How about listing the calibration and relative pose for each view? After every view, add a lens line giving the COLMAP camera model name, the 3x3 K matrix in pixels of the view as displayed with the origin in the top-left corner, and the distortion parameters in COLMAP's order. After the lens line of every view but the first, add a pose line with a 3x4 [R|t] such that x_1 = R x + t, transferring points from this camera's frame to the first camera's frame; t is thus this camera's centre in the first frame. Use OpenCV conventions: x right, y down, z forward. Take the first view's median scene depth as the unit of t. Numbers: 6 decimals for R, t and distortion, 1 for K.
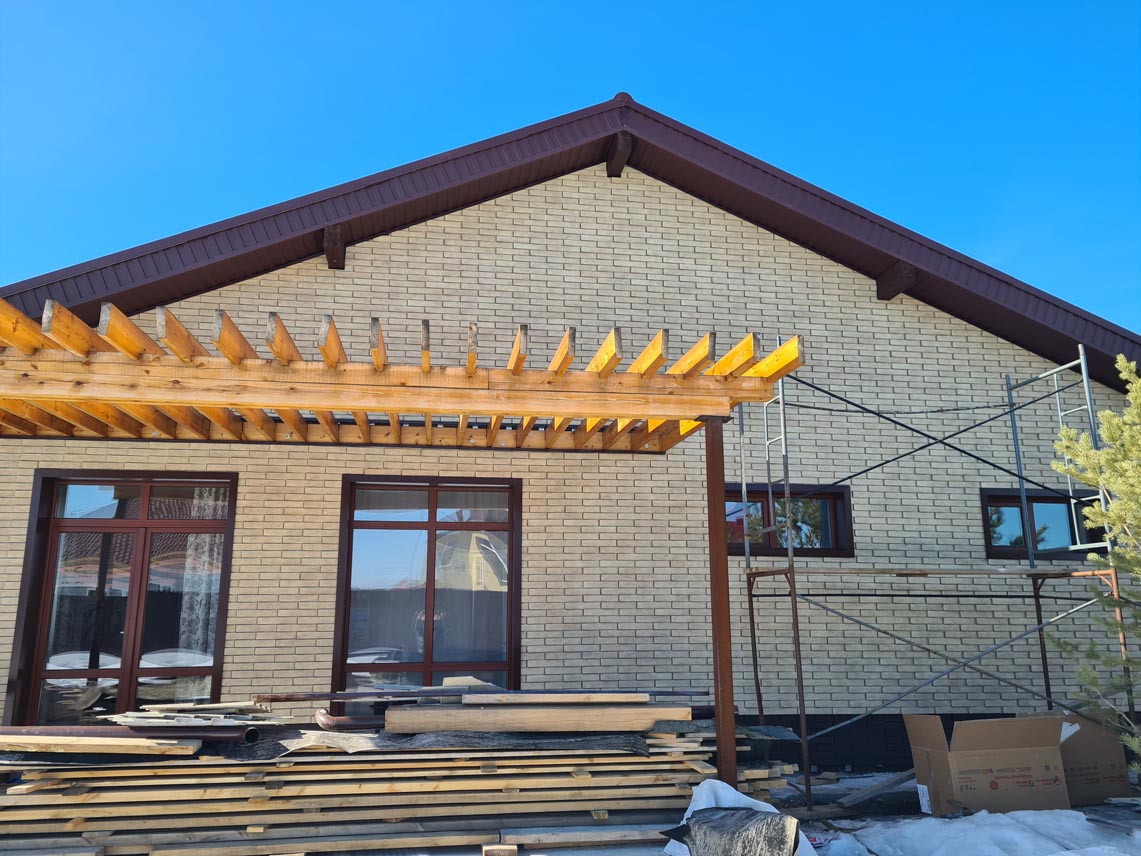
lens RADIAL K [[852.9, 0, 565.7], [0, 852.9, 436.4], [0, 0, 1]] dist [0.058077, -0.026438]
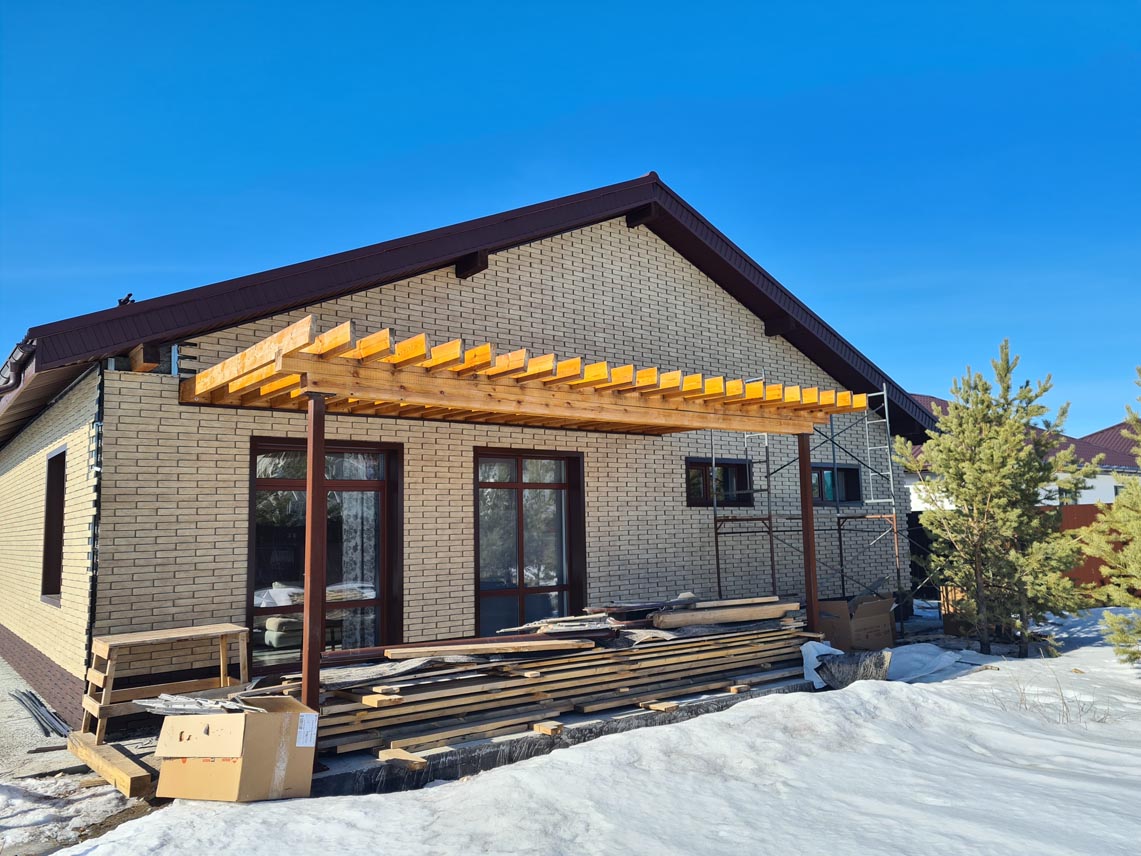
lens RADIAL K [[852.9, 0, 575.9], [0, 852.9, 427.8], [0, 0, 1]] dist [0.058077, -0.026438]
pose [[0.870196, 0.040631, 0.491028, -0.736603], [-0.080156, 0.994992, 0.059719, -0.069656], [-0.486142, -0.091326, 0.869095, -0.173208]]
